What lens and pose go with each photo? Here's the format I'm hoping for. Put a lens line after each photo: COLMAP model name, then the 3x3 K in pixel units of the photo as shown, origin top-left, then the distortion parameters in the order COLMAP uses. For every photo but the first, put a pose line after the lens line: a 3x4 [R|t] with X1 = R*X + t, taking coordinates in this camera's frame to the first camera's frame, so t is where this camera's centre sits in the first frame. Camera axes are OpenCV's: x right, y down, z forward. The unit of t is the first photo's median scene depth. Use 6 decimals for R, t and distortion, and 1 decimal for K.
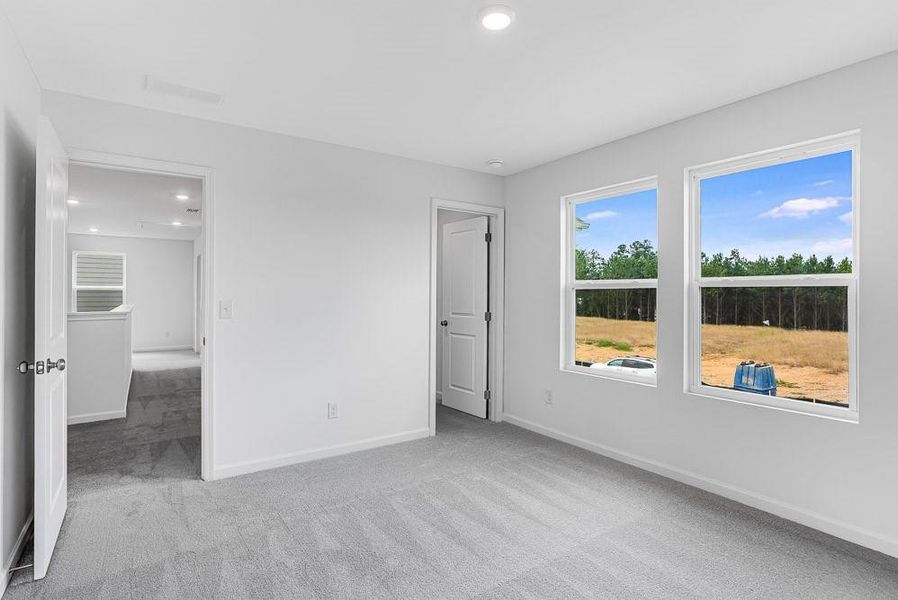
lens RADIAL K [[445.2, 0, 445.8], [0, 445.2, 294.2], [0, 0, 1]] dist [-0.040769, 0.030558]
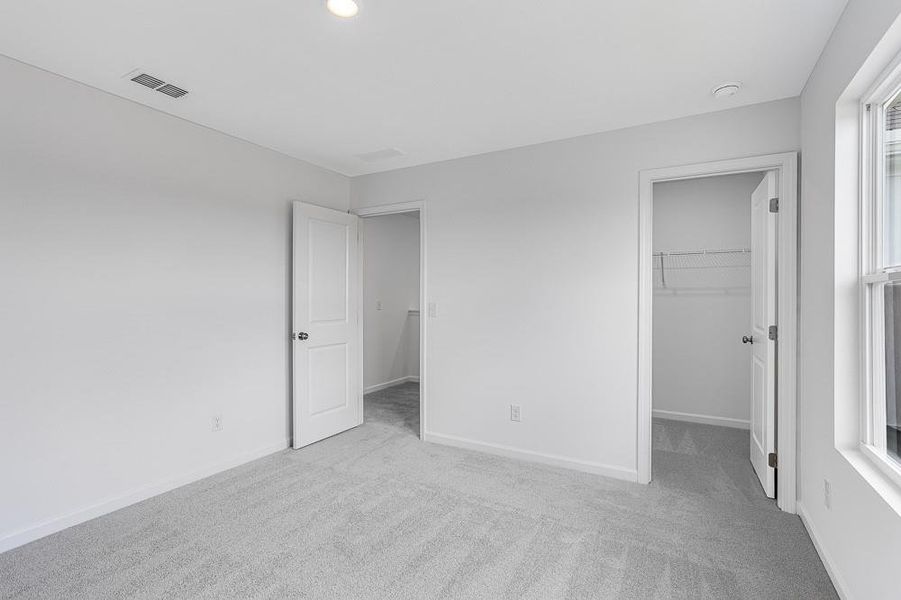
lens RADIAL K [[458.6, 0, 437.4], [0, 458.6, 289.3], [0, 0, 1]] dist [0.001352, 0.032459]
pose [[0.431708, -0.005706, -0.901995, 0.691969], [0.000445, 0.999981, -0.006113, -0.011937], [0.902013, 0.002238, 0.431703, 0.451736]]
